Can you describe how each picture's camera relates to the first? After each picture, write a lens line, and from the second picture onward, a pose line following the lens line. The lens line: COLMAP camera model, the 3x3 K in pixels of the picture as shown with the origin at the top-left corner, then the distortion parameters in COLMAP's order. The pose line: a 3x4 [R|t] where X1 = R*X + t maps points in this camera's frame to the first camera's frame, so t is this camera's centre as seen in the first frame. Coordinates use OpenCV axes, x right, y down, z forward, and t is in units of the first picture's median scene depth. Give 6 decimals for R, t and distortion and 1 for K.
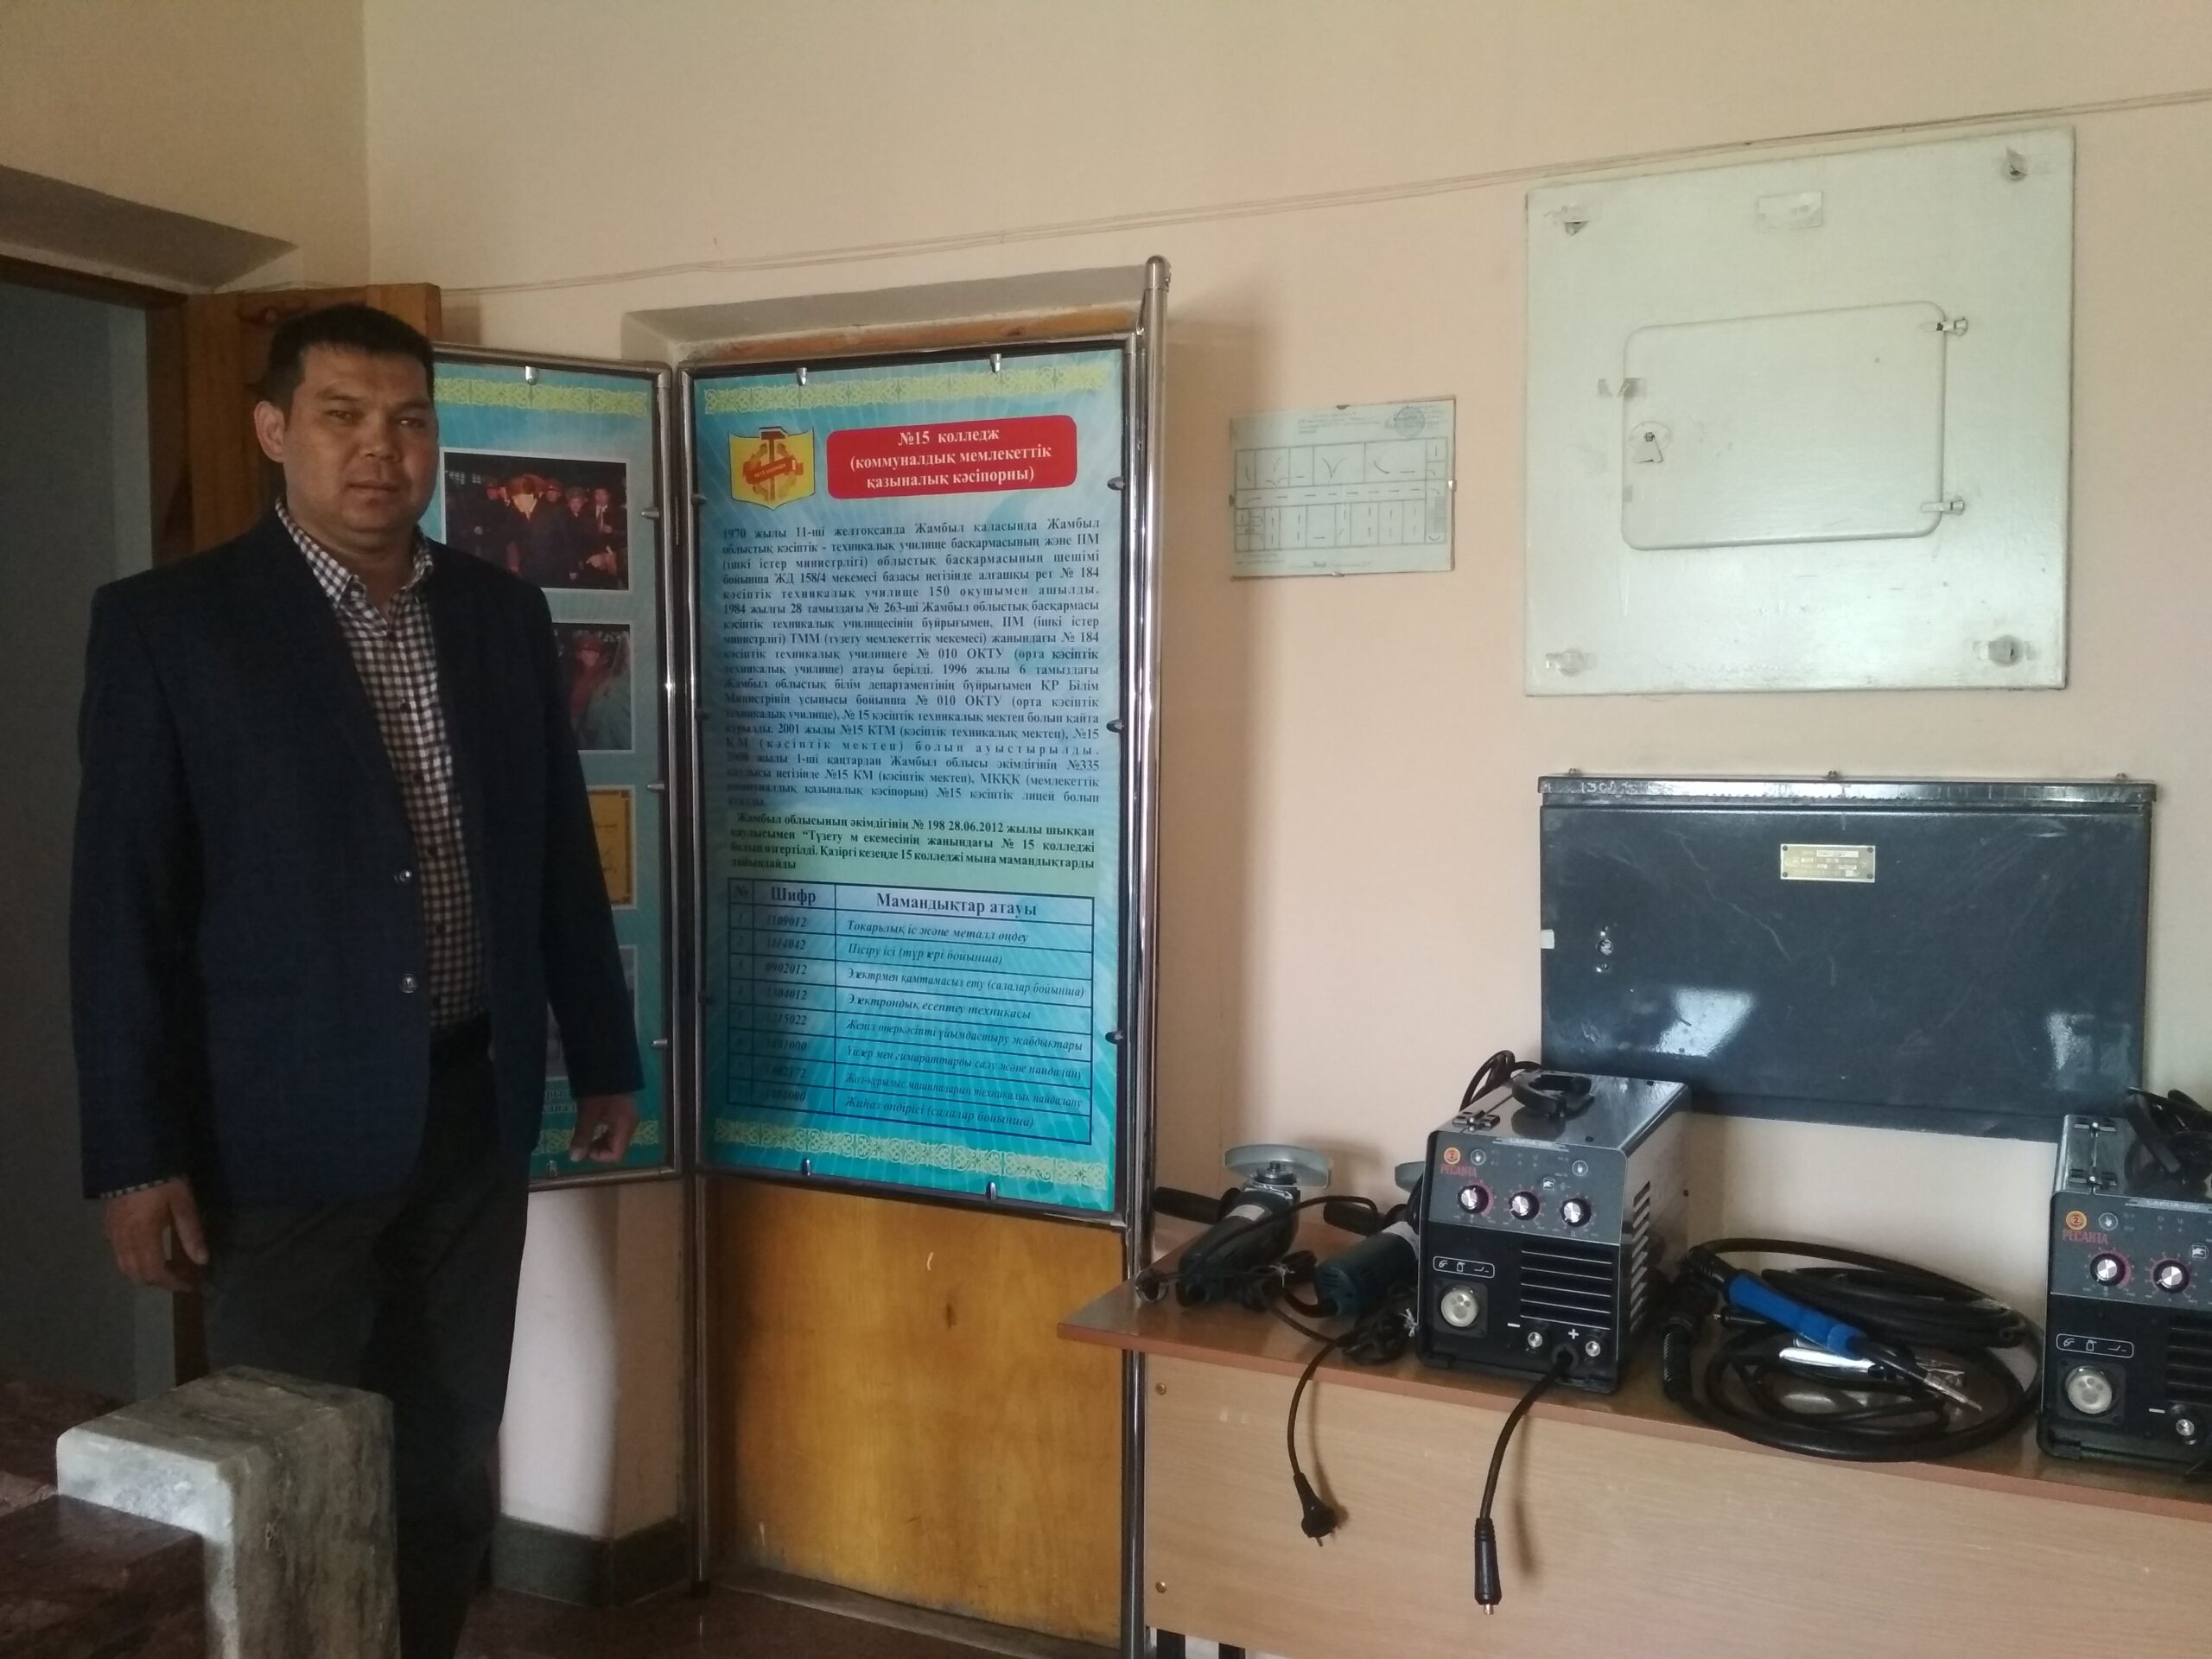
lens RADIAL K [[1963.5, 0, 1134.2], [0, 1963.5, 853.7], [0, 0, 1]] dist [0.092812, -0.193174]
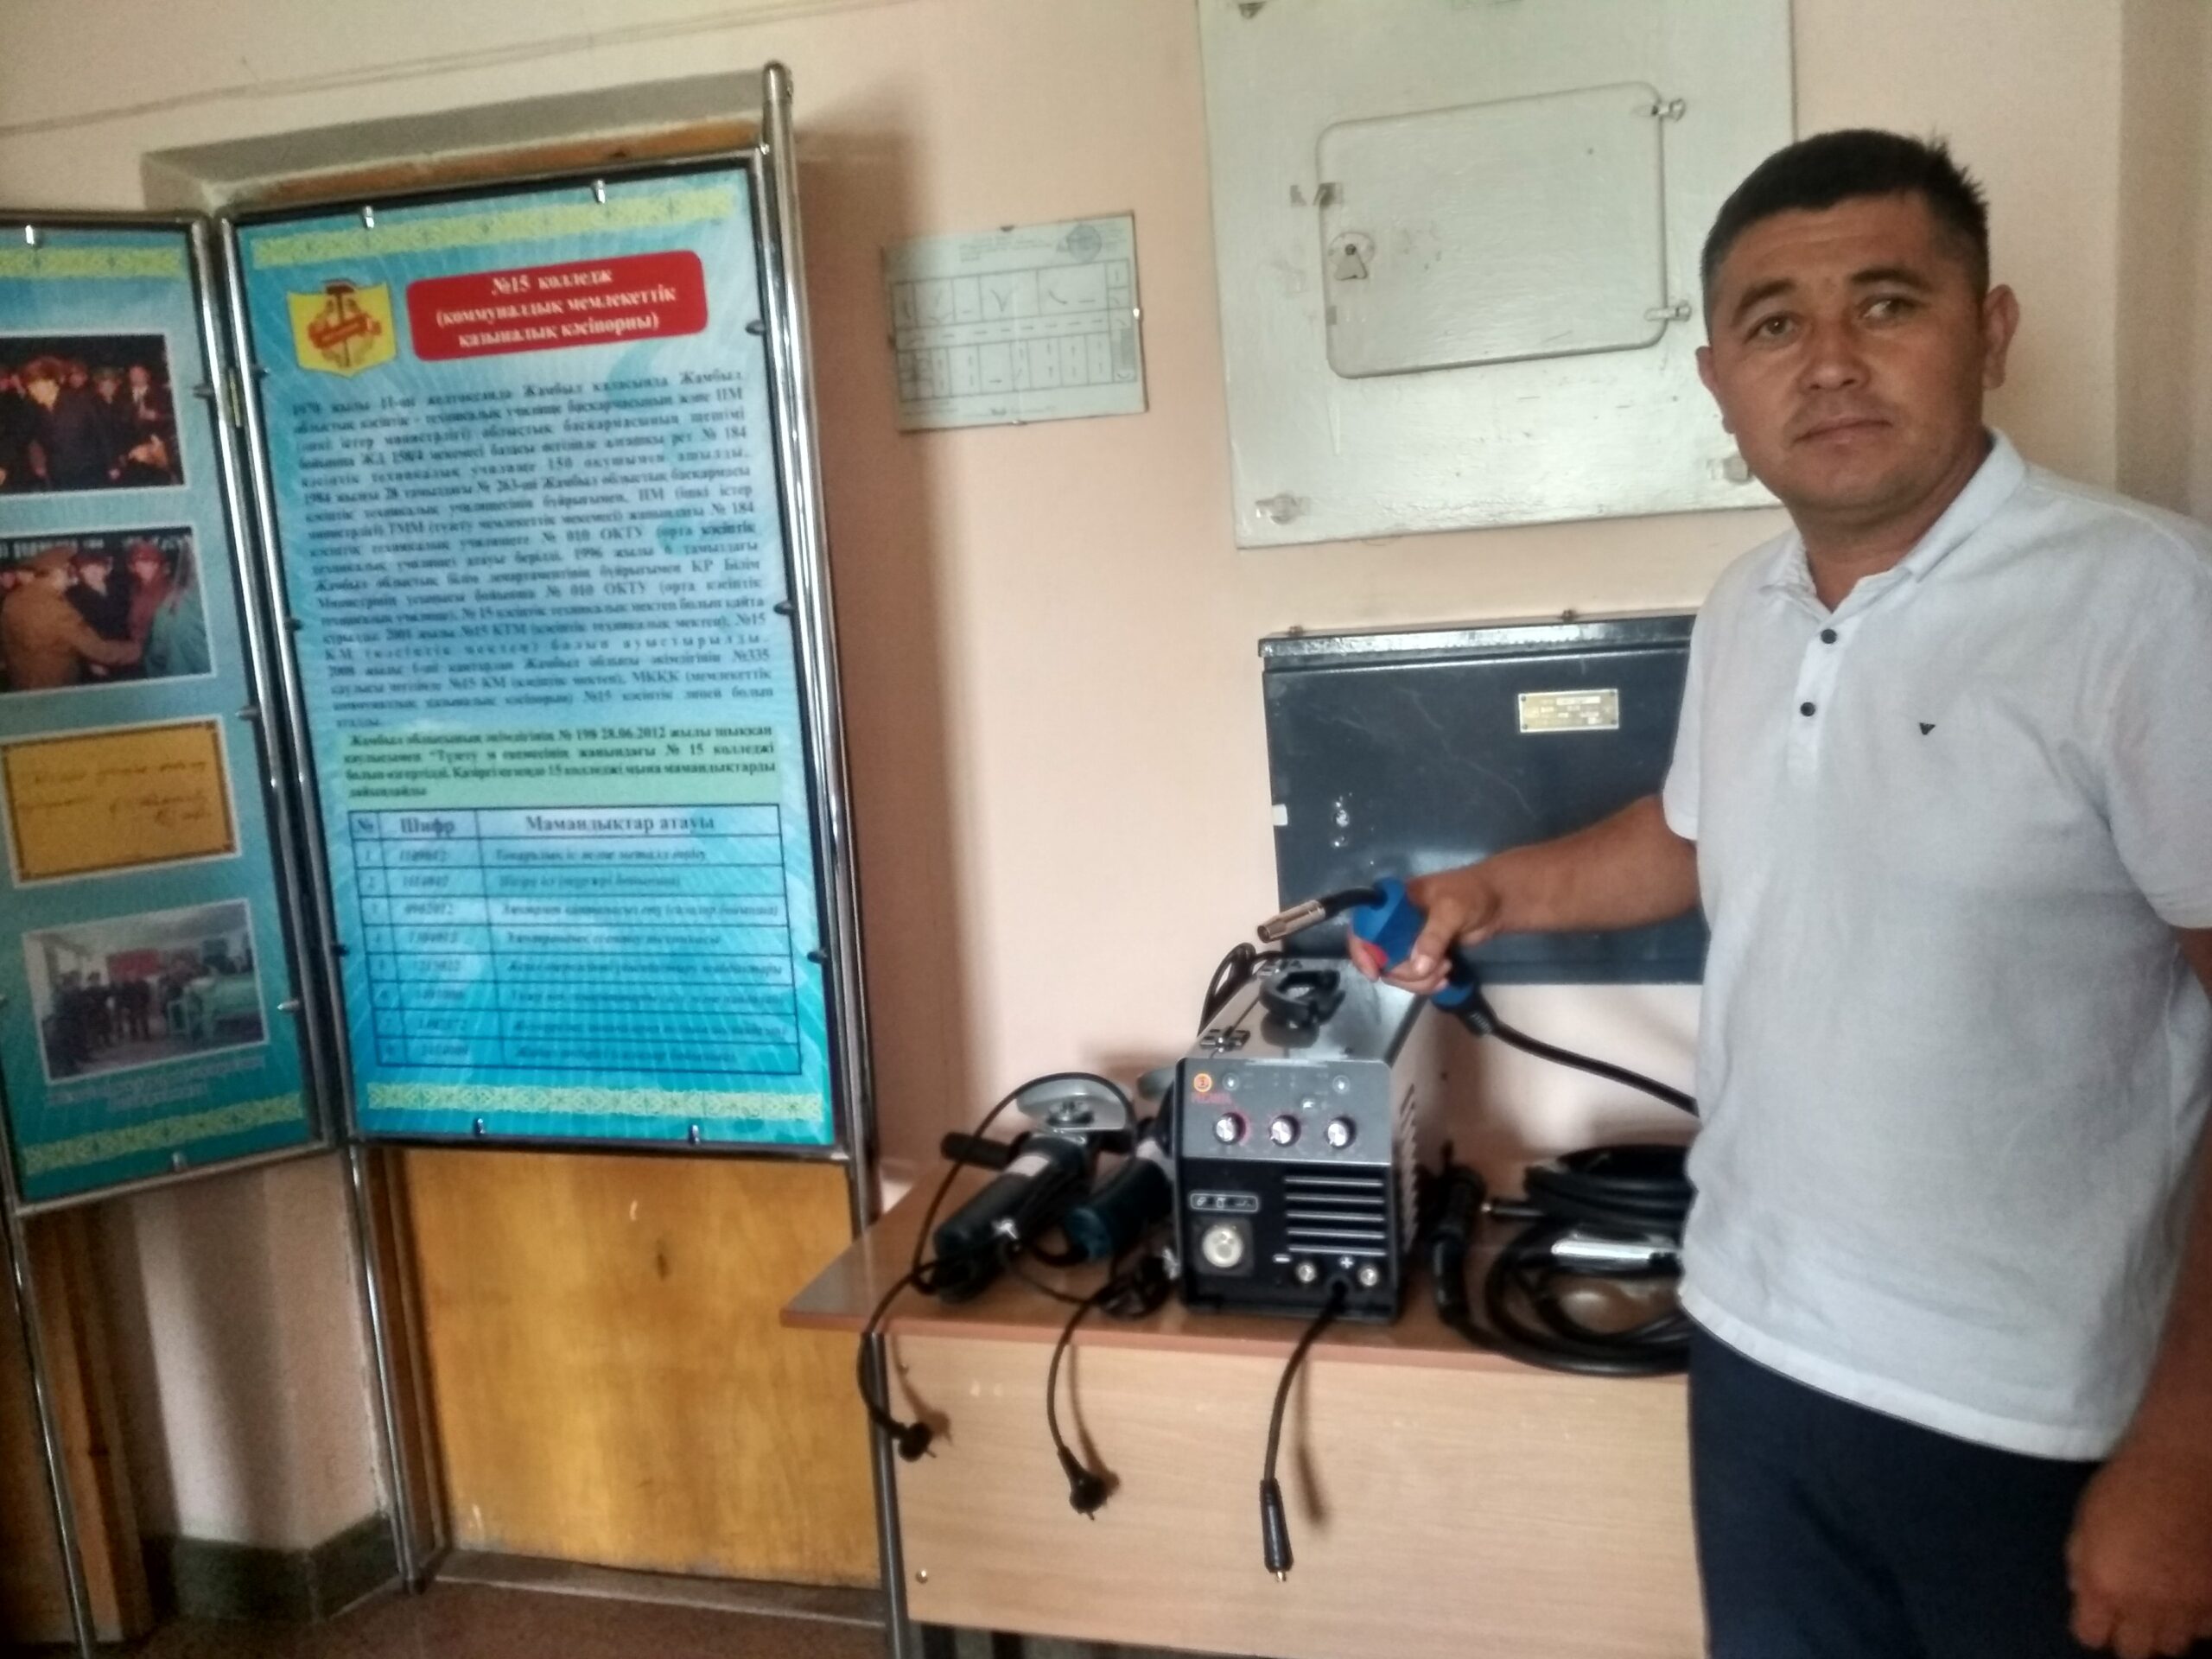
lens RADIAL K [[1963.5, 0, 1140.9], [0, 1963.5, 843.9], [0, 0, 1]] dist [0.092812, -0.193174]
pose [[0.984698, -0.093537, 0.147039, 0.008435], [0.080145, 0.992292, 0.094511, -0.029874], [-0.154746, -0.081281, 0.984605, 0.092611]]
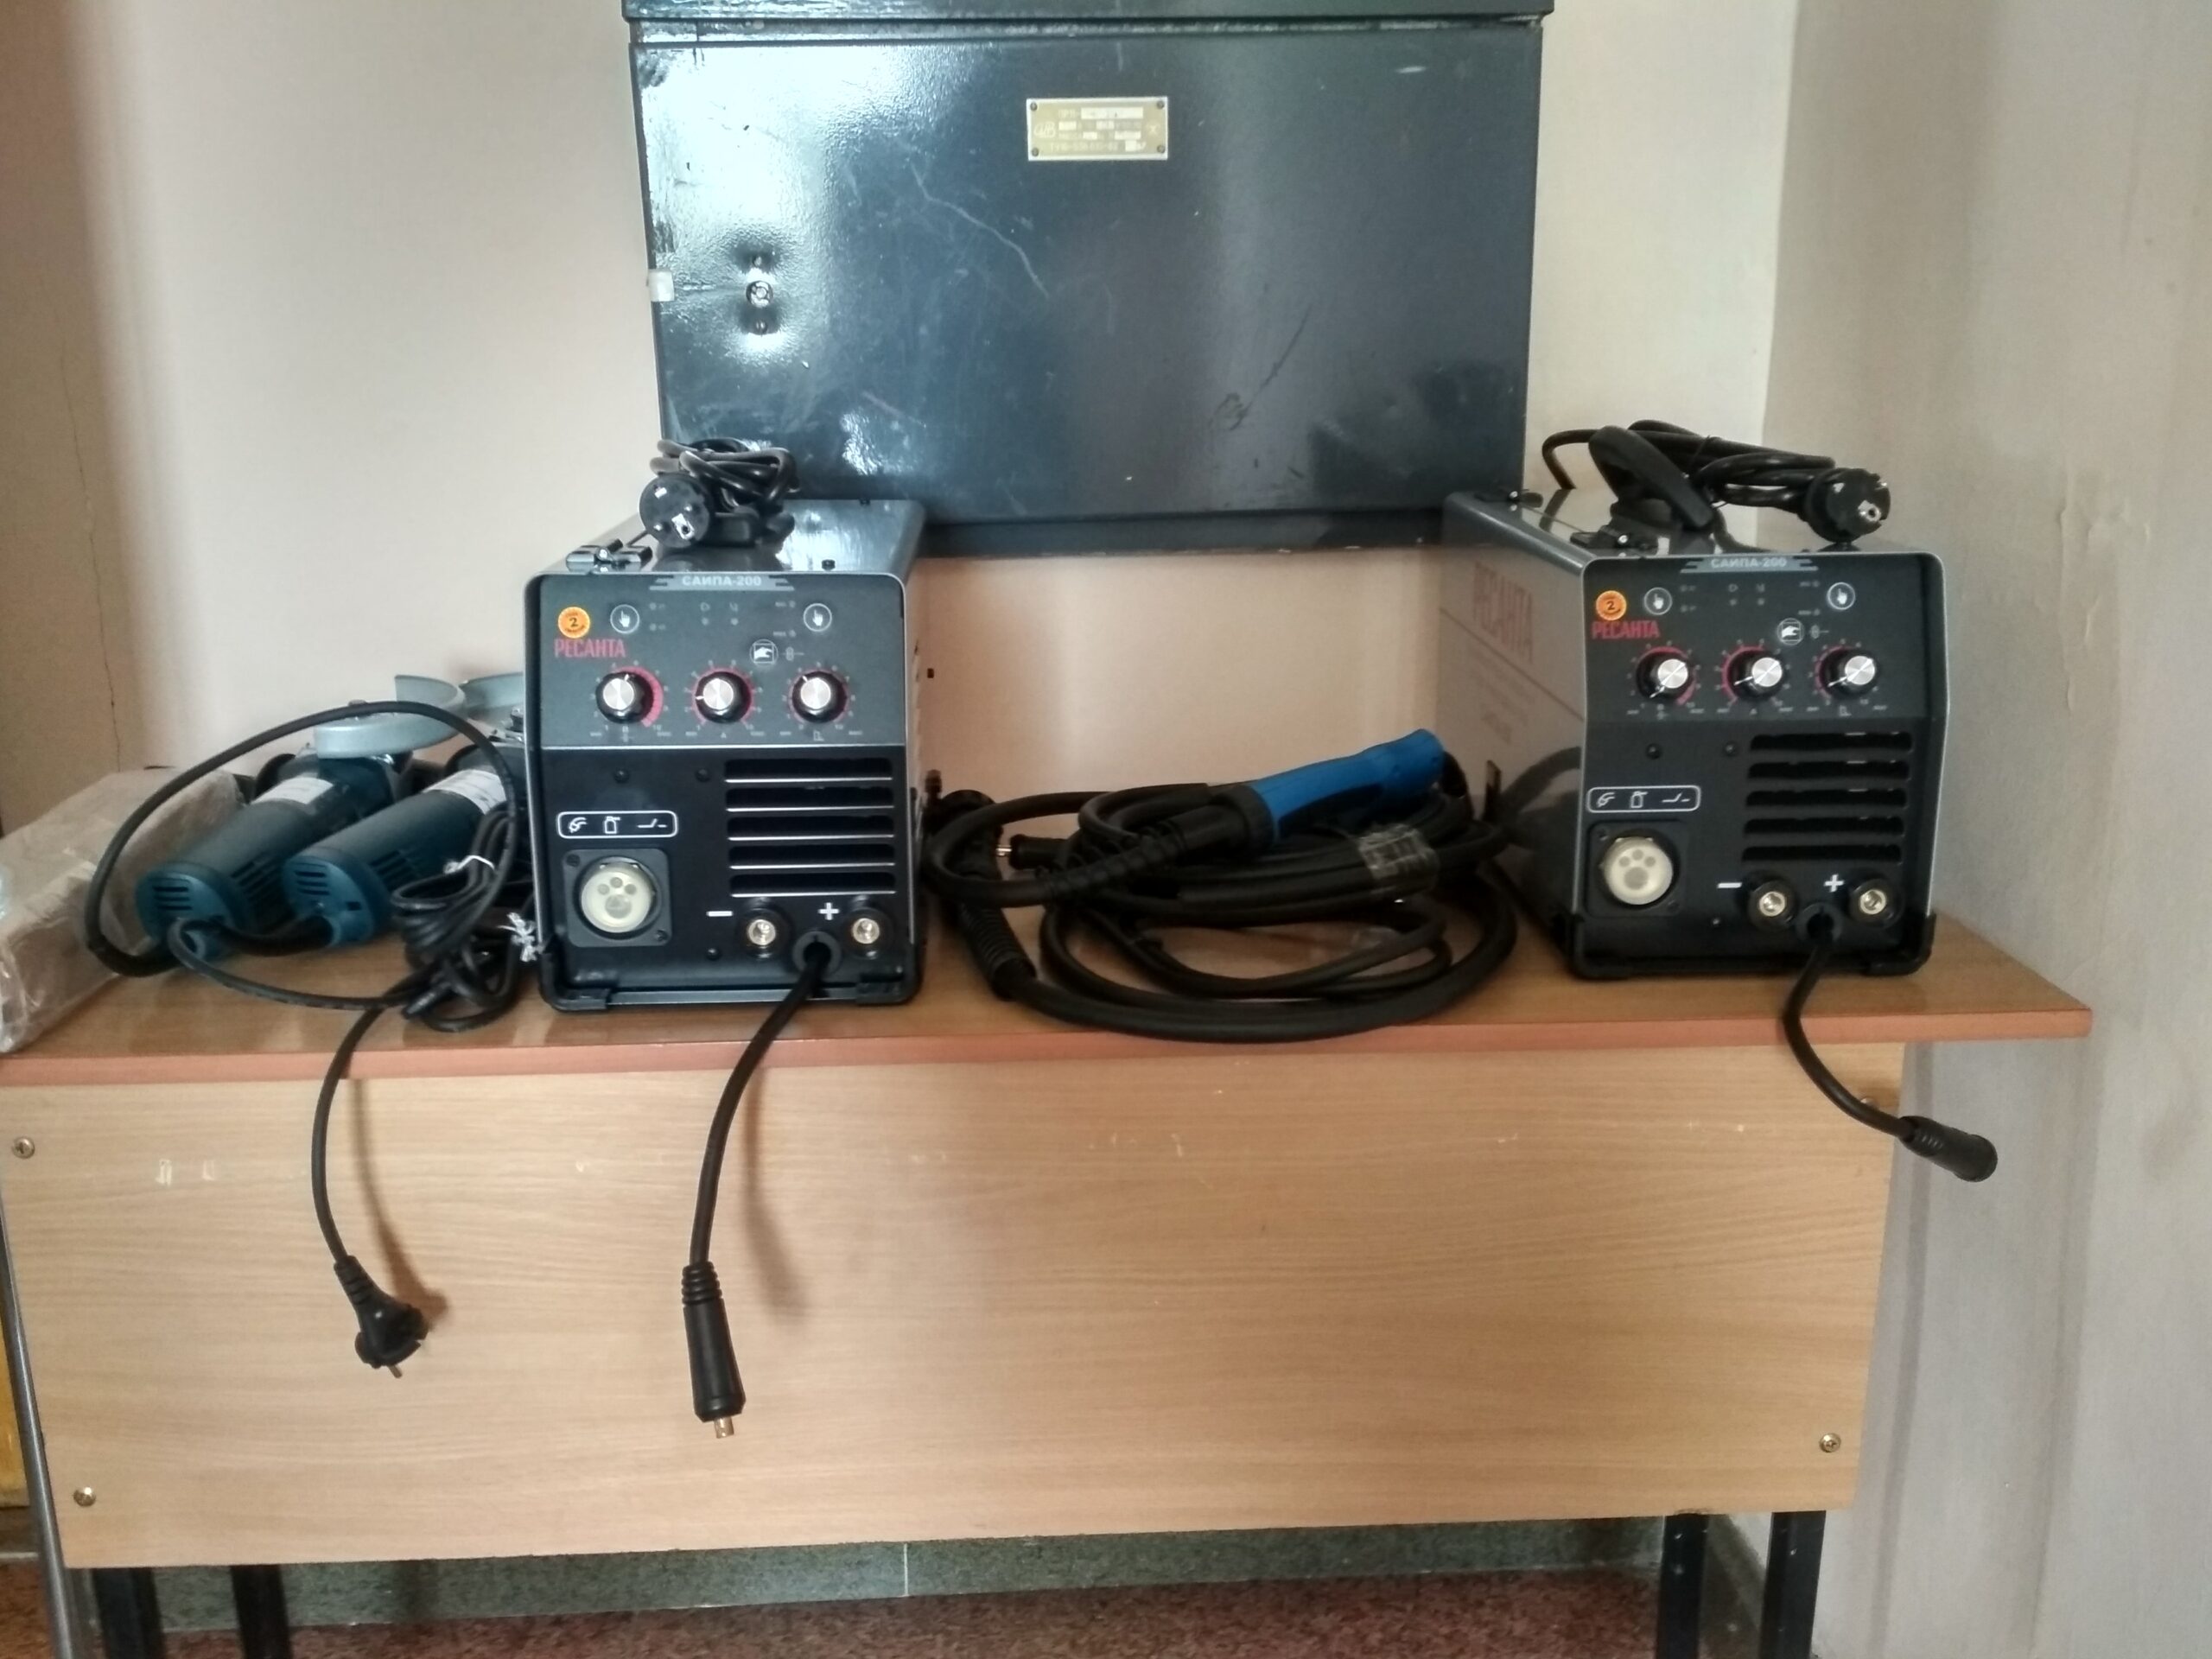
lens RADIAL K [[1963.5, 0, 1089.3], [0, 1963.5, 841.6], [0, 0, 1]] dist [0.092812, -0.193174]
pose [[0.881281, -0.134644, 0.453006, 0.025779], [0.046229, 0.978519, 0.200906, 0.079669], [-0.470326, -0.156113, 0.868575, 0.336339]]
